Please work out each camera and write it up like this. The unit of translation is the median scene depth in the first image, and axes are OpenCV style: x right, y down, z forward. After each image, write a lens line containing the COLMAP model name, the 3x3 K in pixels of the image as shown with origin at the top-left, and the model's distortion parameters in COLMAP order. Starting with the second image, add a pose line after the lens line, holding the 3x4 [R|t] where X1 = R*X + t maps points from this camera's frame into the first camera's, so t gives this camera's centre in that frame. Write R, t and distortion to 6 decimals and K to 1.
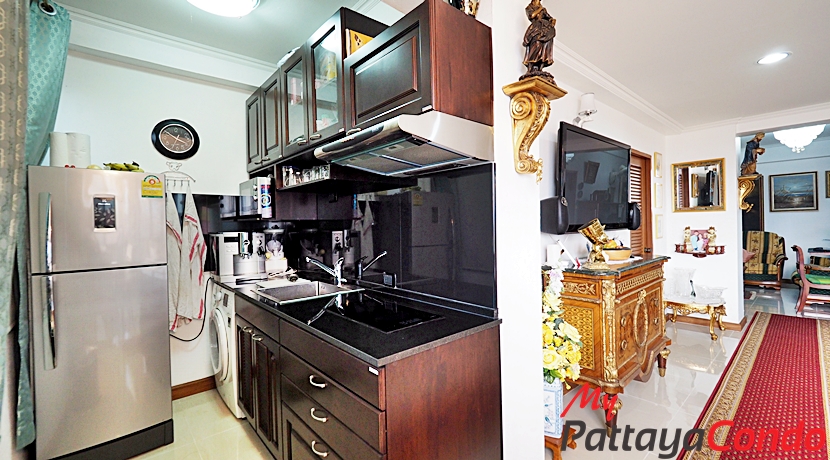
lens RADIAL K [[347.5, 0, 411.3], [0, 347.5, 227.4], [0, 0, 1]] dist [-0.007025, 0.001439]
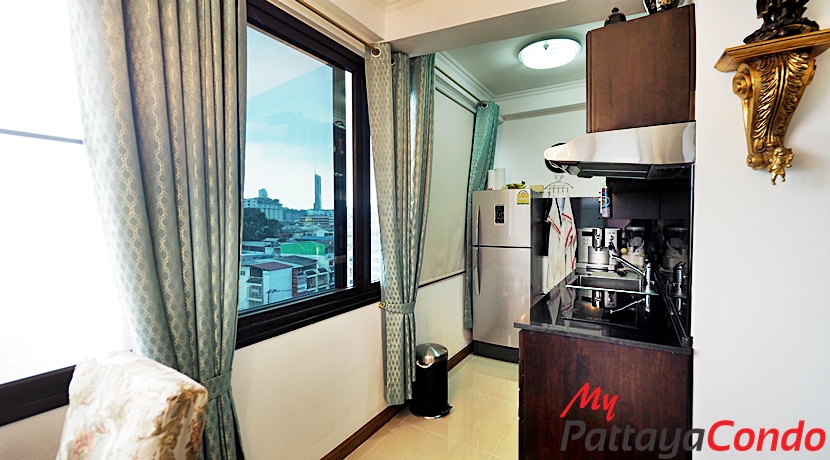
lens RADIAL K [[347.5, 0, 416.0], [0, 347.5, 229.9], [0, 0, 1]] dist [-0.007025, 0.001439]
pose [[0.284680, 0.052050, -0.957209, 0.490081], [-0.010446, 0.998634, 0.051196, -0.036155], [0.958566, -0.004575, 0.284835, 0.067448]]
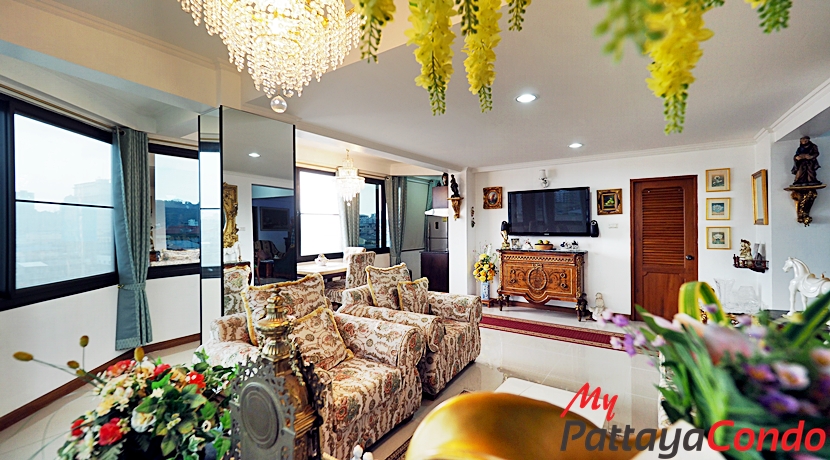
lens RADIAL K [[347.5, 0, 414.6], [0, 347.5, 228.8], [0, 0, 1]] dist [-0.007025, 0.001439]
pose [[0.254590, 0.024691, -0.966734, 2.359508], [-0.005564, 0.999695, 0.024068, -0.074050], [0.967033, -0.000749, 0.254650, -0.280438]]
